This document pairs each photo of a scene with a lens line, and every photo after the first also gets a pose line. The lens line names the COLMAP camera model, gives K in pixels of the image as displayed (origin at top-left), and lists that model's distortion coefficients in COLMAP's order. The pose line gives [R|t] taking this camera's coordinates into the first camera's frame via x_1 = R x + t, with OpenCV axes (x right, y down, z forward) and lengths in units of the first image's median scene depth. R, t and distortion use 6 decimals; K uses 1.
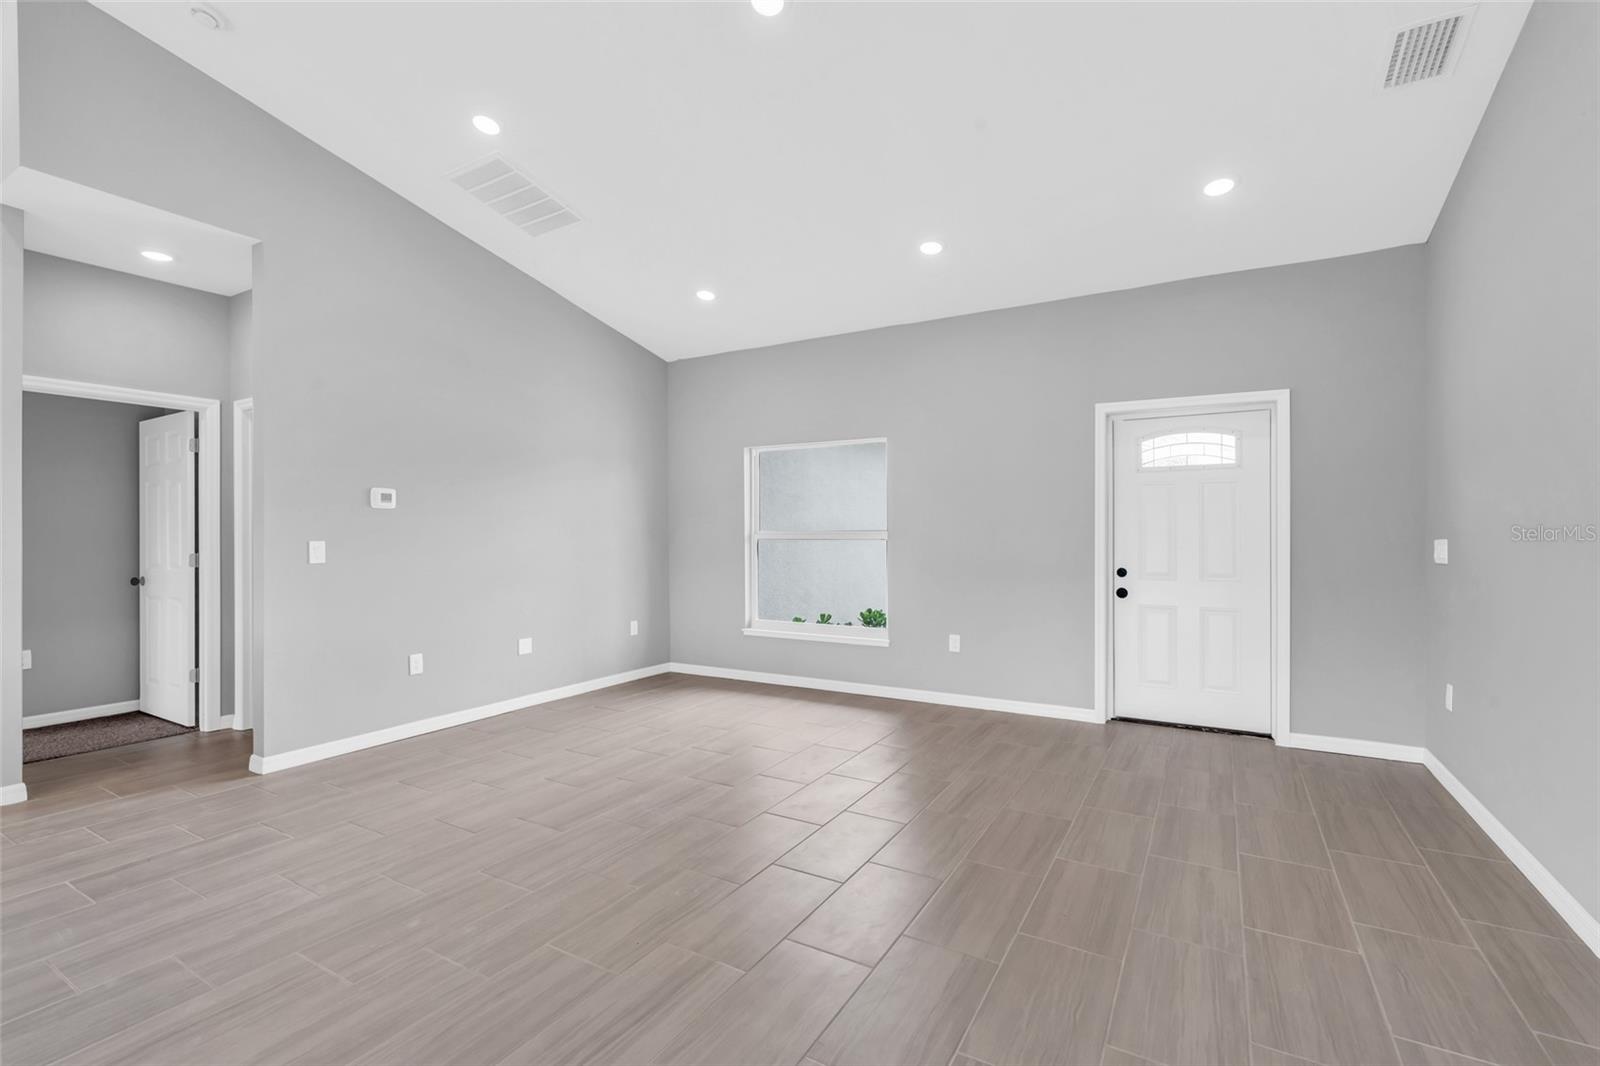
lens RADIAL K [[723.4, 0, 789.9], [0, 723.4, 533.5], [0, 0, 1]] dist [-0.004949, 0.005018]
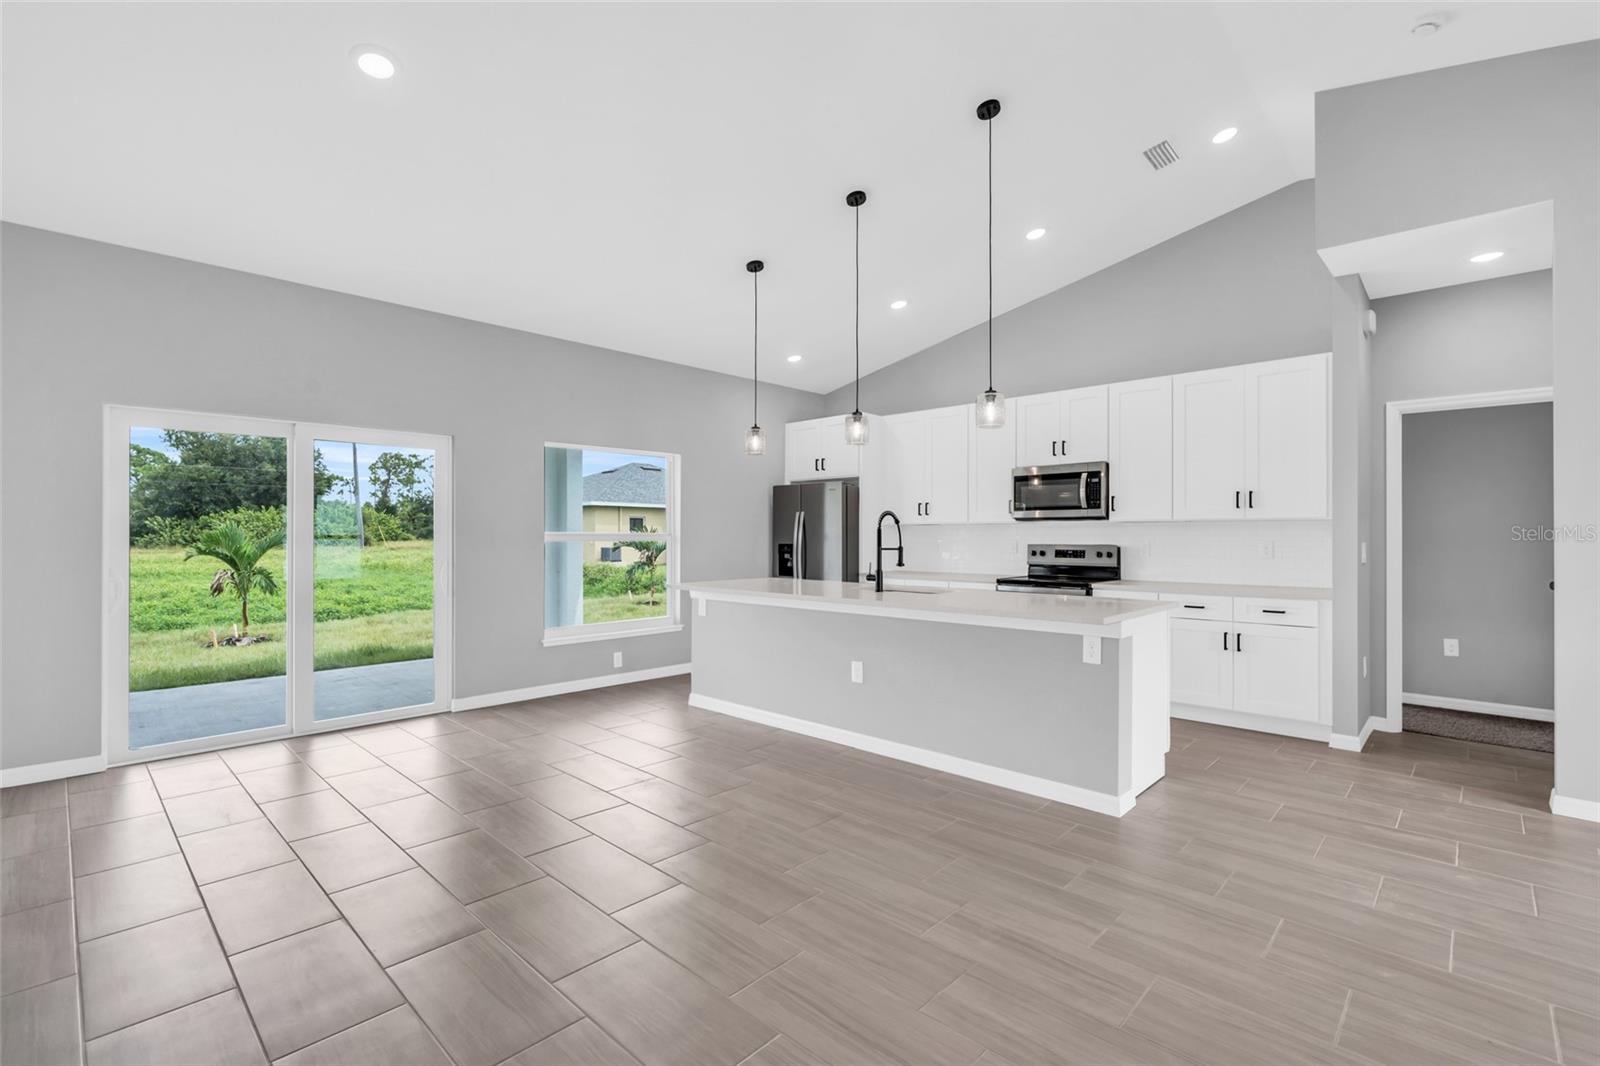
lens RADIAL K [[723.4, 0, 802.2], [0, 723.4, 535.0], [0, 0, 1]] dist [-0.004949, 0.005018]
pose [[-0.218326, 0.001683, -0.975875, 0.276575], [-0.001292, 0.999997, 0.002013, -0.001590], [0.975875, 0.001701, -0.218323, 0.268333]]
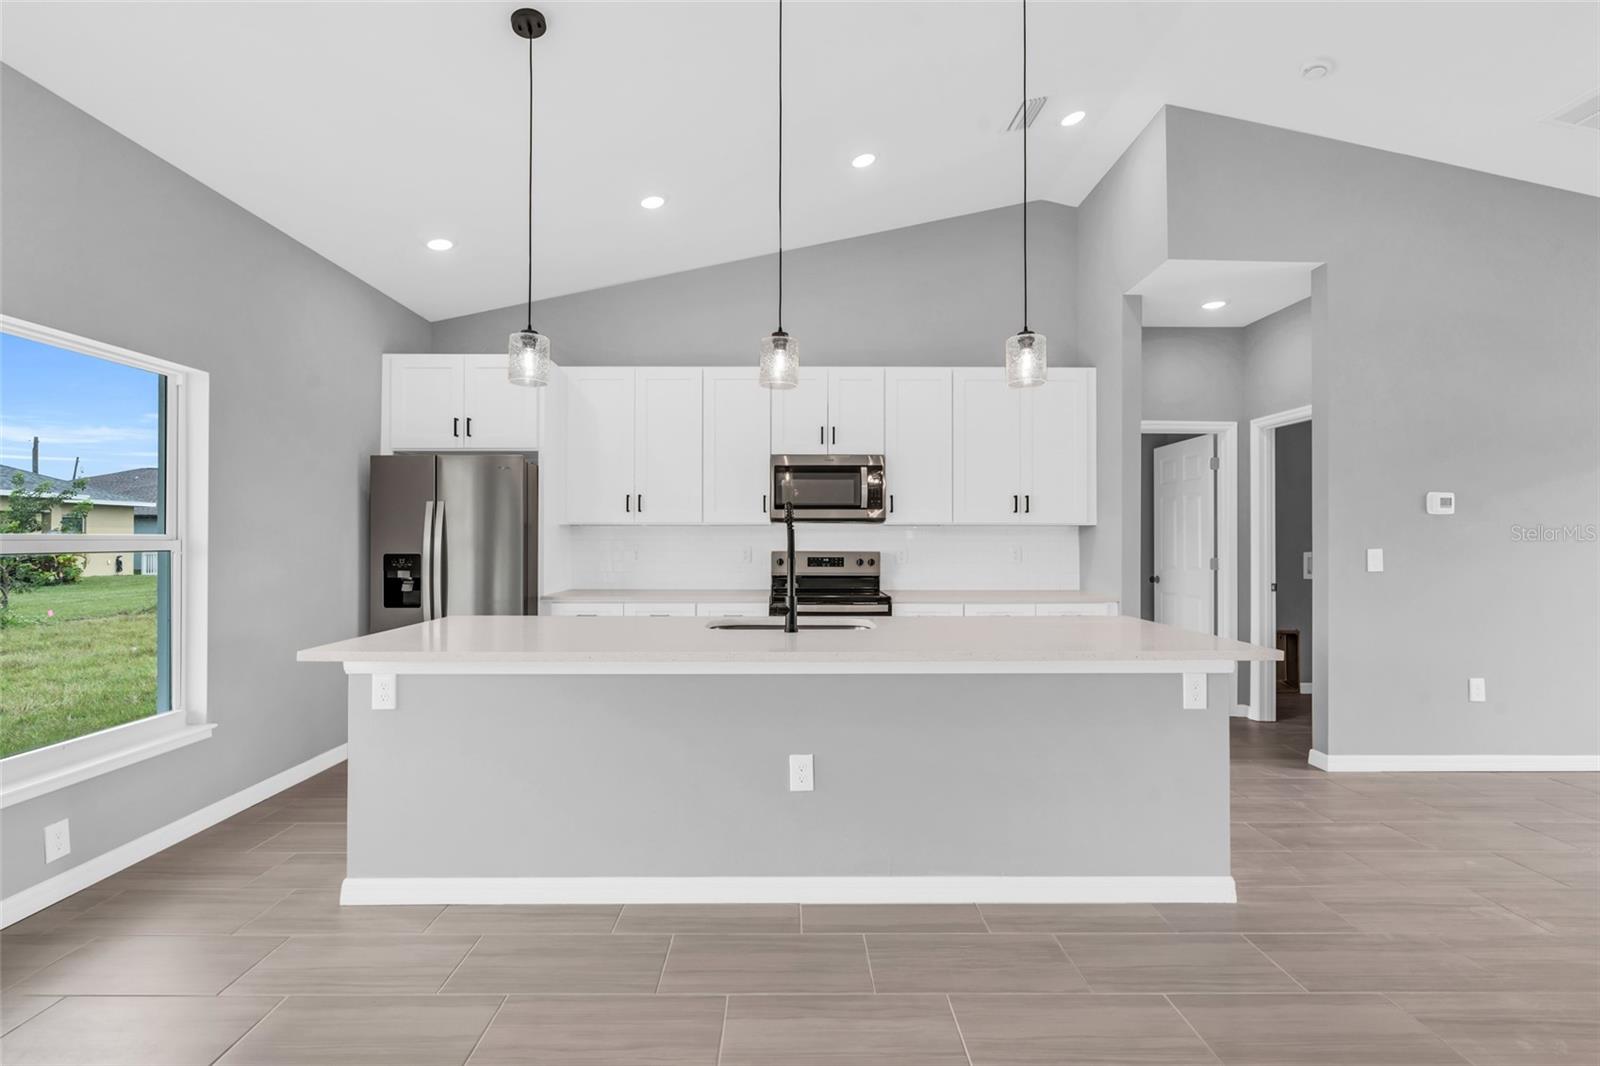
lens RADIAL K [[723.4, 0, 801.2], [0, 723.4, 540.4], [0, 0, 1]] dist [-0.004949, 0.005018]
pose [[0.523117, 0.003394, -0.852254, -0.208123], [-0.003609, 0.999992, 0.001767, -0.000263], [0.852254, 0.002151, 0.523125, -0.176126]]
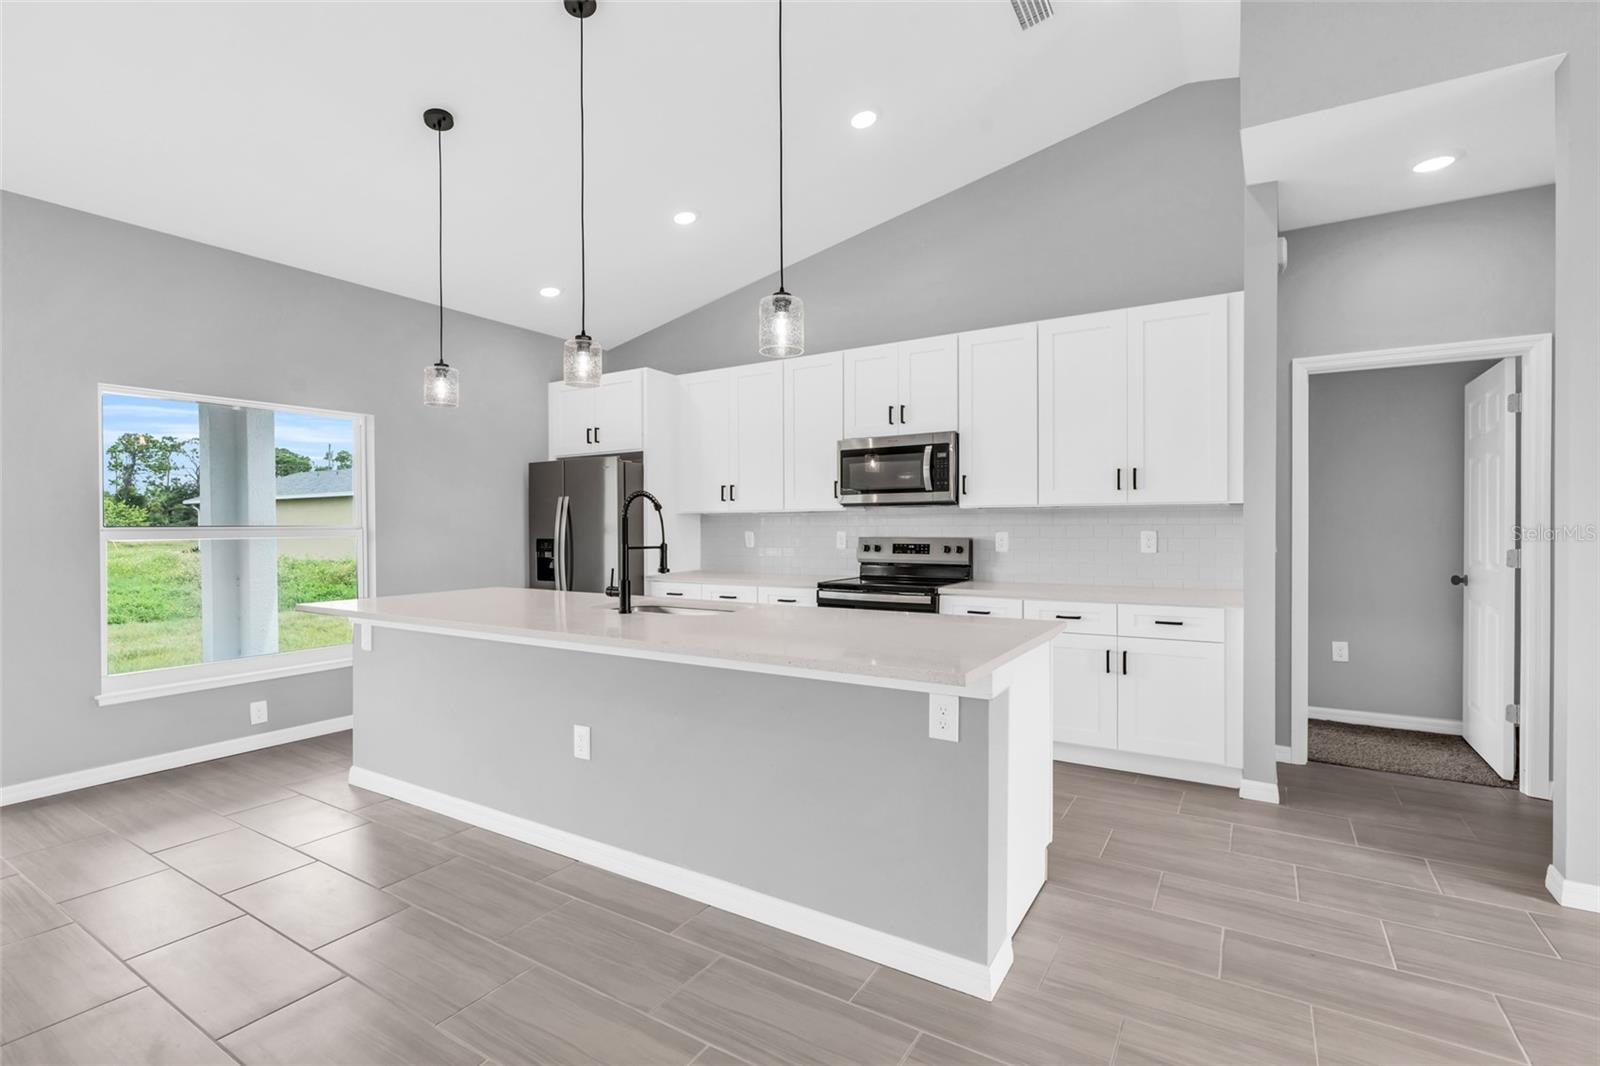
lens RADIAL K [[723.4, 0, 793.7], [0, 723.4, 531.9], [0, 0, 1]] dist [-0.004949, 0.005018]
pose [[-0.011860, 0.009223, -0.999887, -0.083252], [0.004344, 0.999949, 0.009172, 0.000034], [0.999920, -0.004235, -0.011899, 0.301354]]
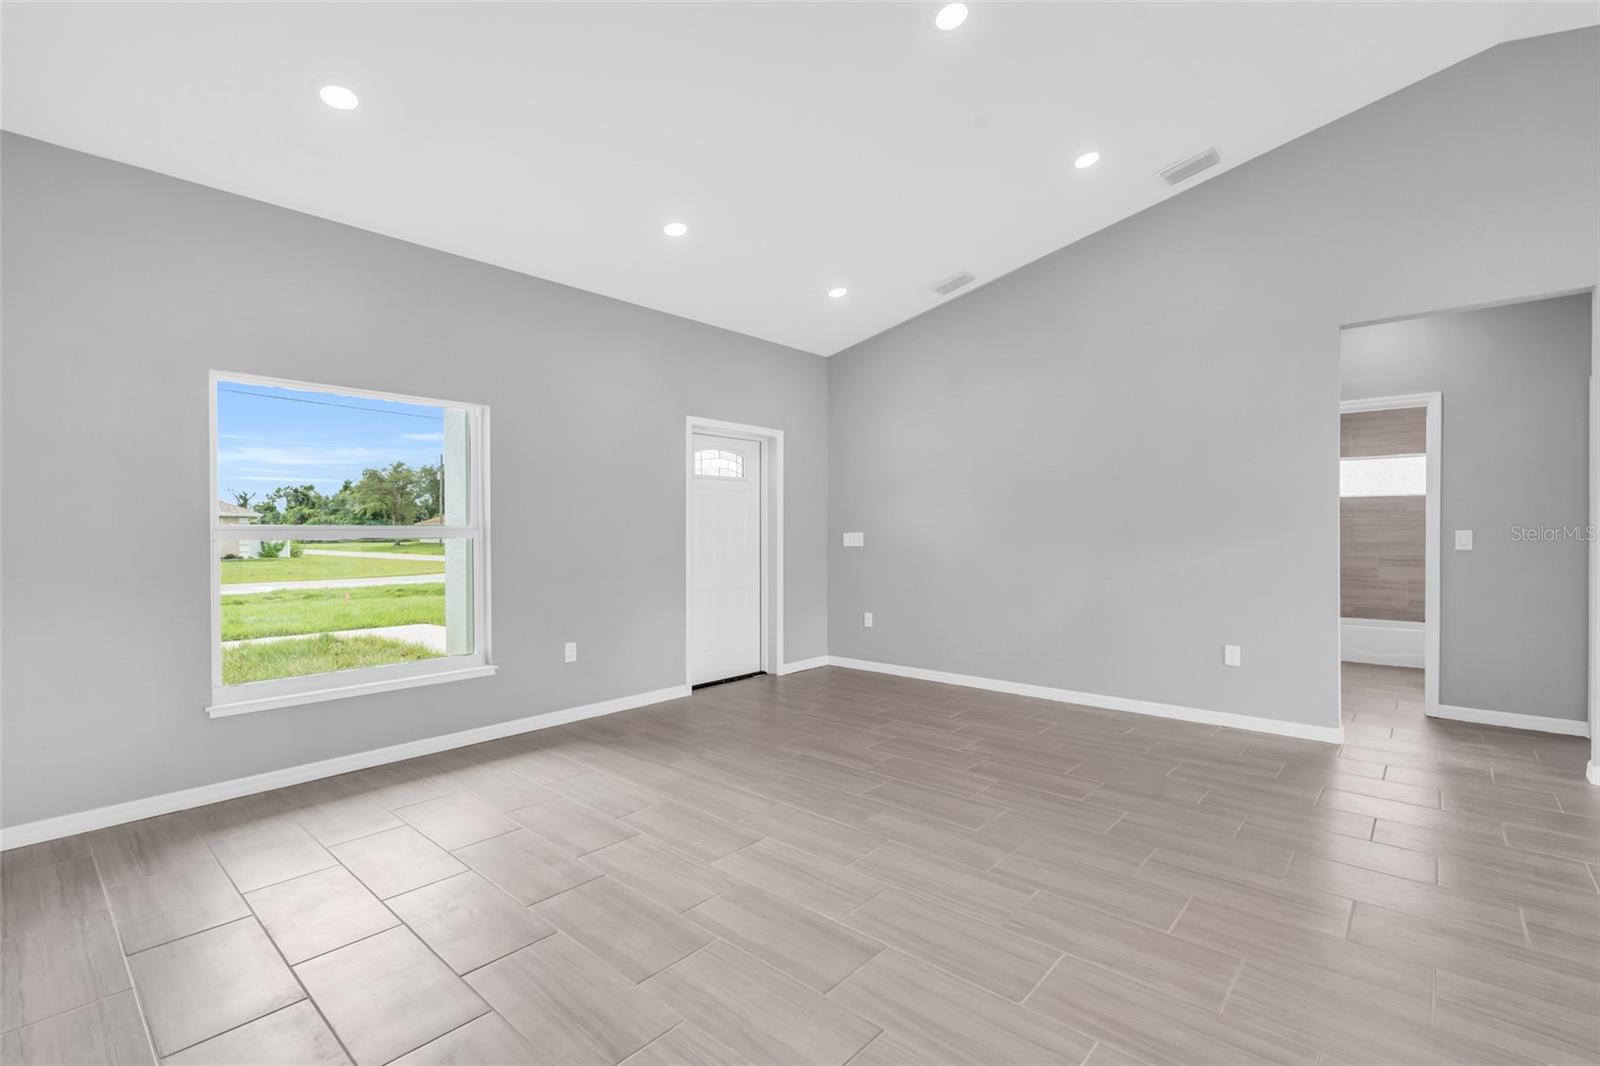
lens RADIAL K [[723.4, 0, 802.2], [0, 723.4, 522.5], [0, 0, 1]] dist [-0.004949, 0.005018]
pose [[0.198256, 0.007563, 0.980121, -0.738602], [0.003617, 0.999958, -0.008448, -0.000571], [-0.980144, 0.005220, 0.198221, 0.669199]]
